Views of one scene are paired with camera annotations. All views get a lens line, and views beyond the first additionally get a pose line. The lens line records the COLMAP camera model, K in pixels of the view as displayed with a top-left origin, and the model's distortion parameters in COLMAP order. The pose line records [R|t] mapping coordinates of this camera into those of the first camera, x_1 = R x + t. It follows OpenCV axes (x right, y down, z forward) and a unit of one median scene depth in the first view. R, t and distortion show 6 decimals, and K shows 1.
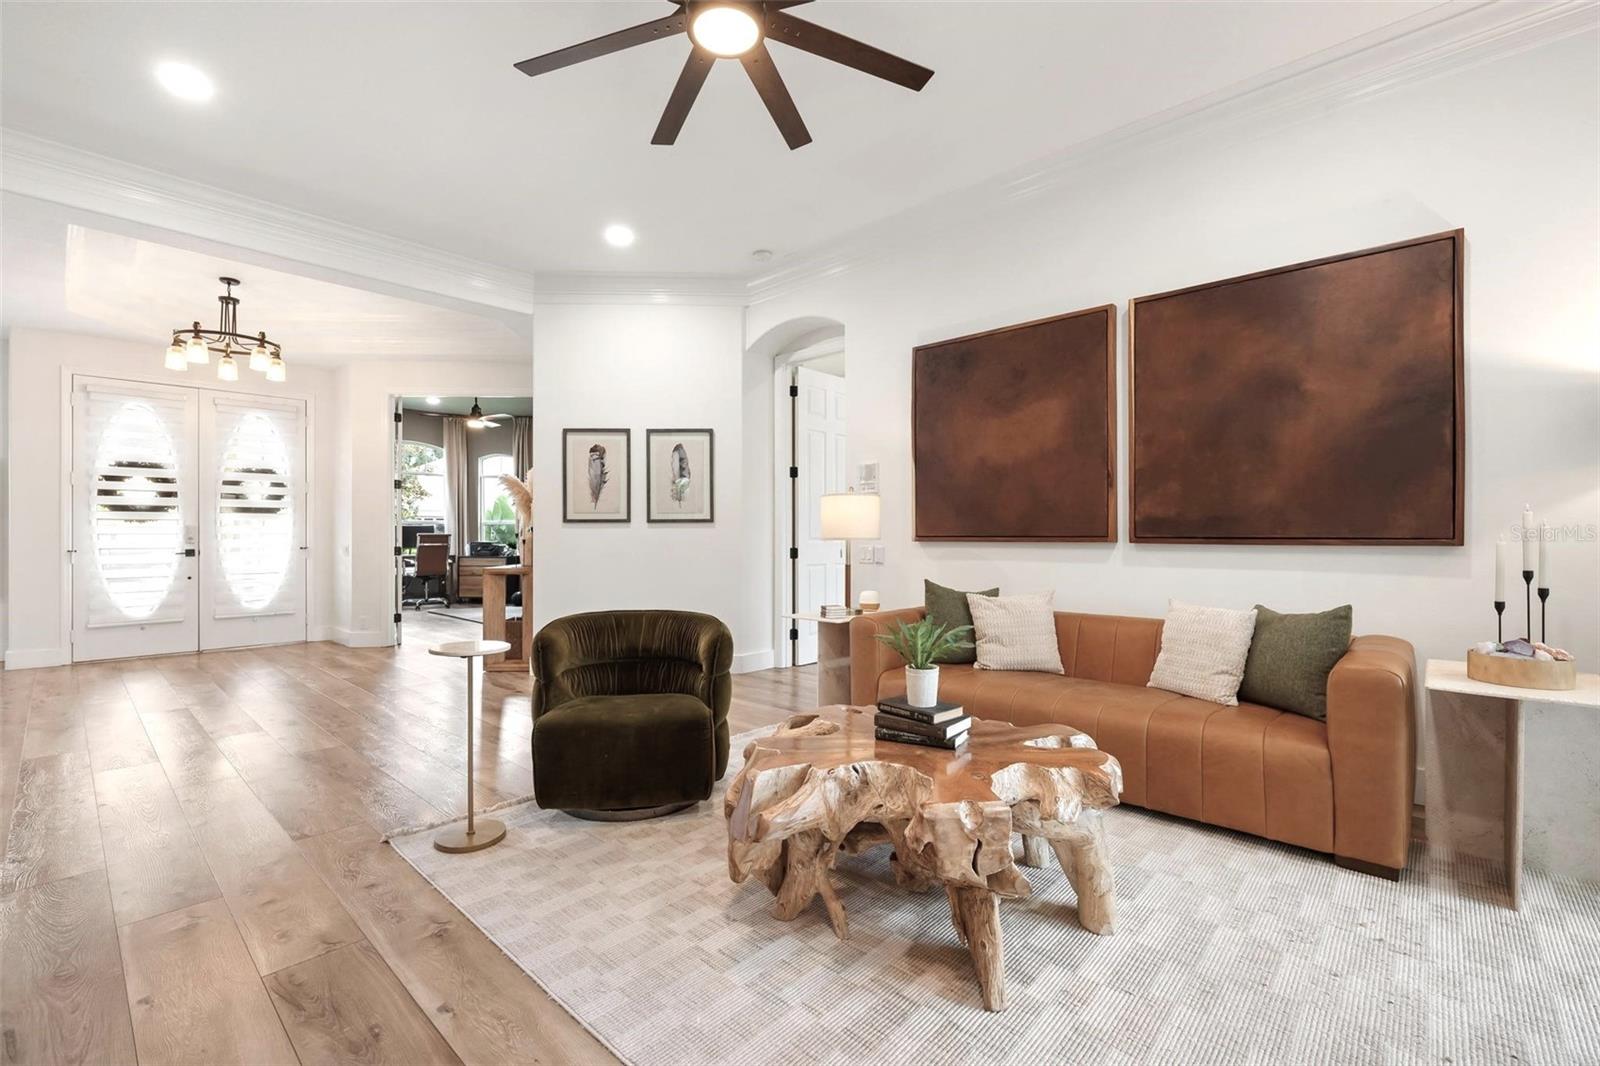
lens RADIAL K [[698.1, 0, 806.8], [0, 698.1, 536.2], [0, 0, 1]] dist [0.000611, -0.000366]
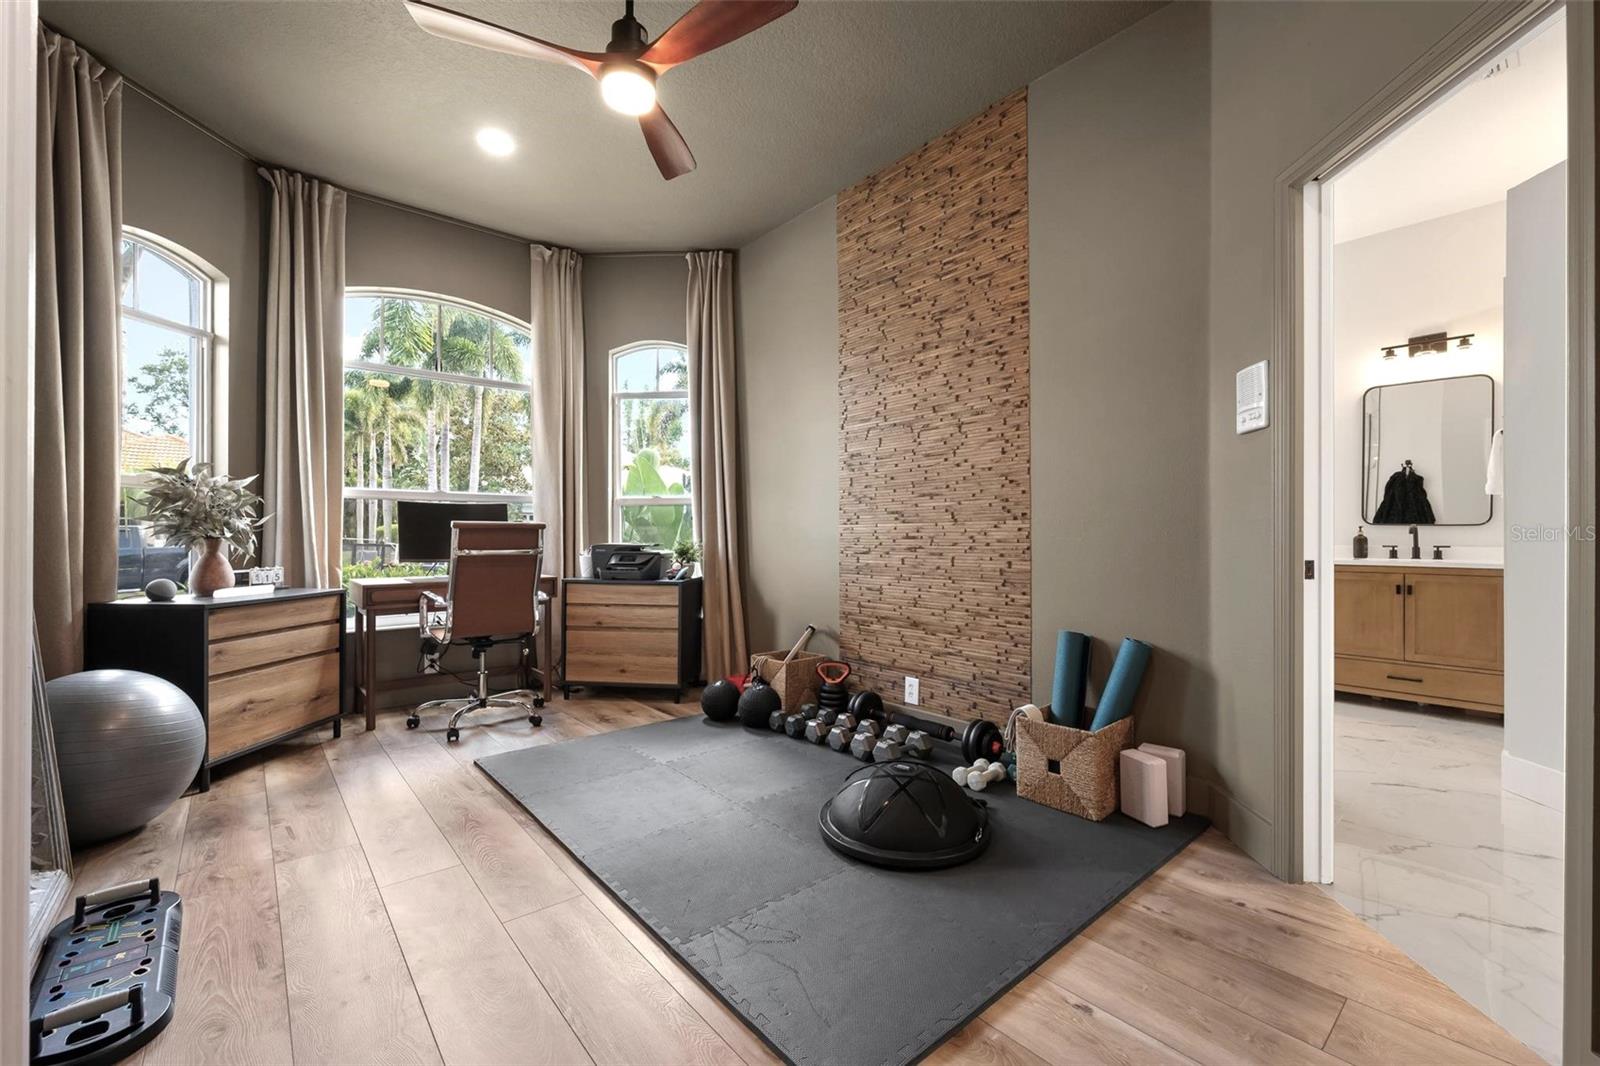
lens RADIAL K [[687.0, 0, 801.1], [0, 687.0, 544.4], [0, 0, 1]] dist [0.004312, 0.000686]
pose [[0.991514, 0.008414, -0.129727, -0.350577], [-0.006870, 0.999900, 0.012344, 0.002799], [0.129818, -0.011348, 0.991473, 0.702017]]
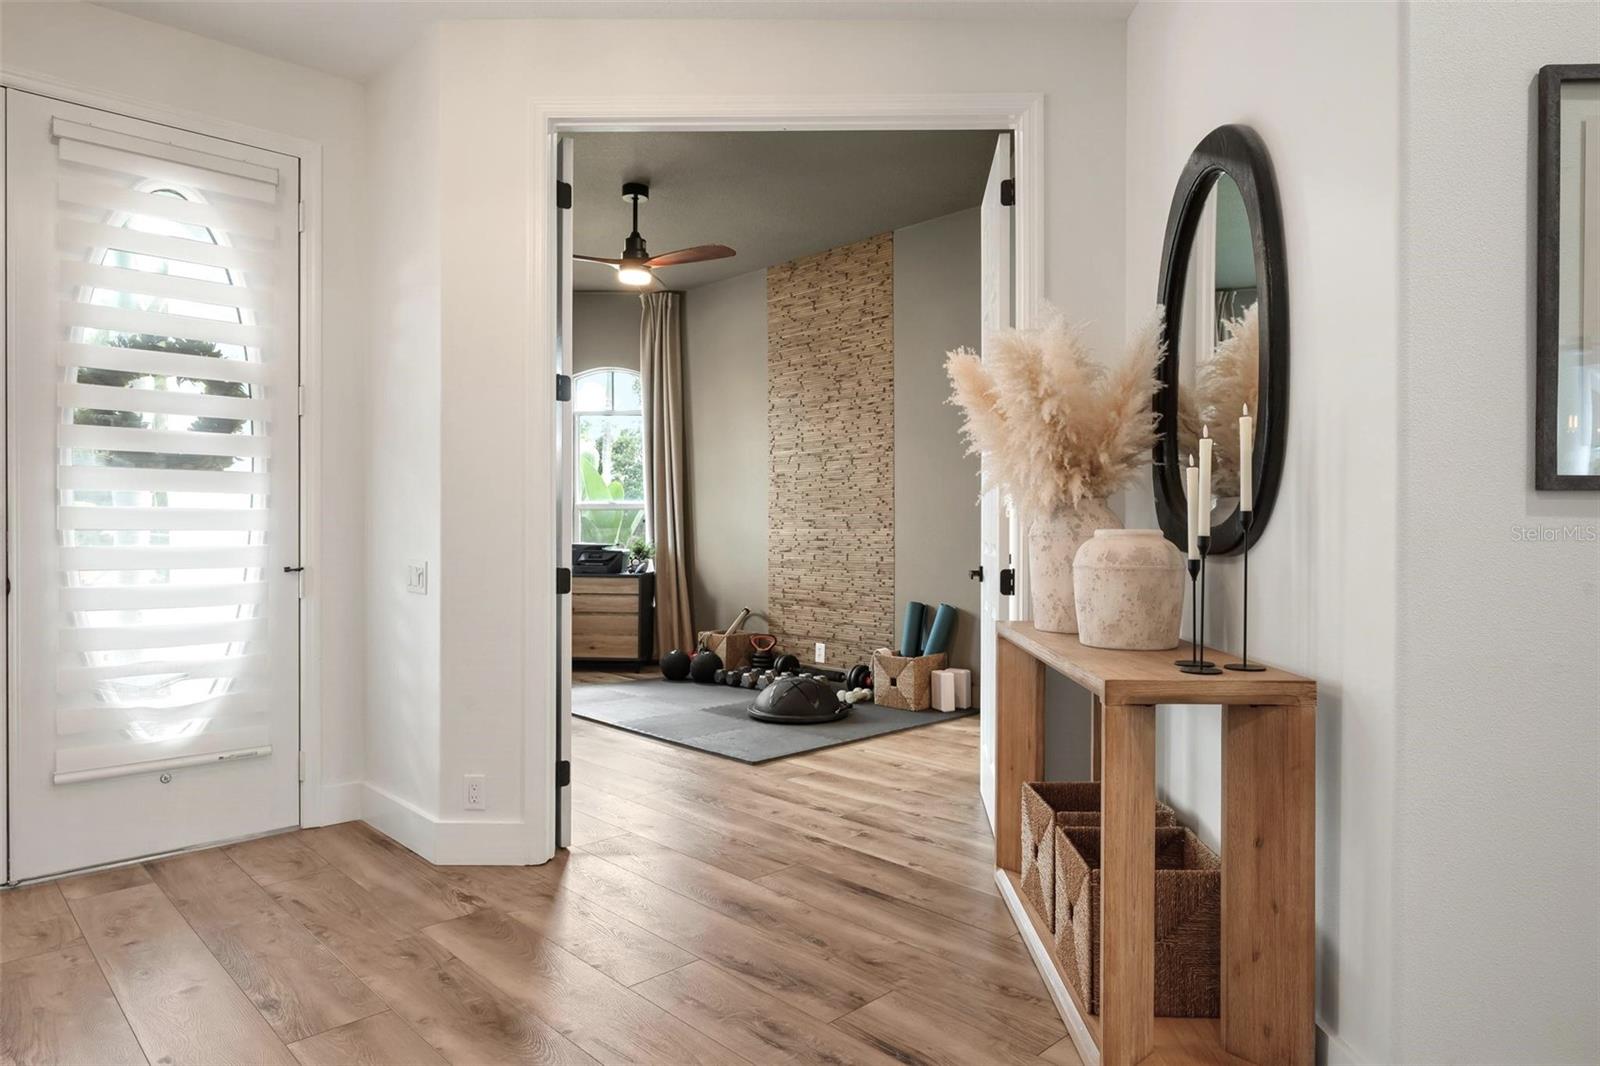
lens RADIAL K [[1001.9, 0, 801.8], [0, 1001.9, 534.4], [0, 0, 1]] dist [0.026341, 0.000933]
pose [[0.997448, 0.008762, -0.070852, -0.302667], [-0.008430, 0.999952, 0.004996, -0.003870], [0.070892, -0.004386, 0.997474, 0.358217]]
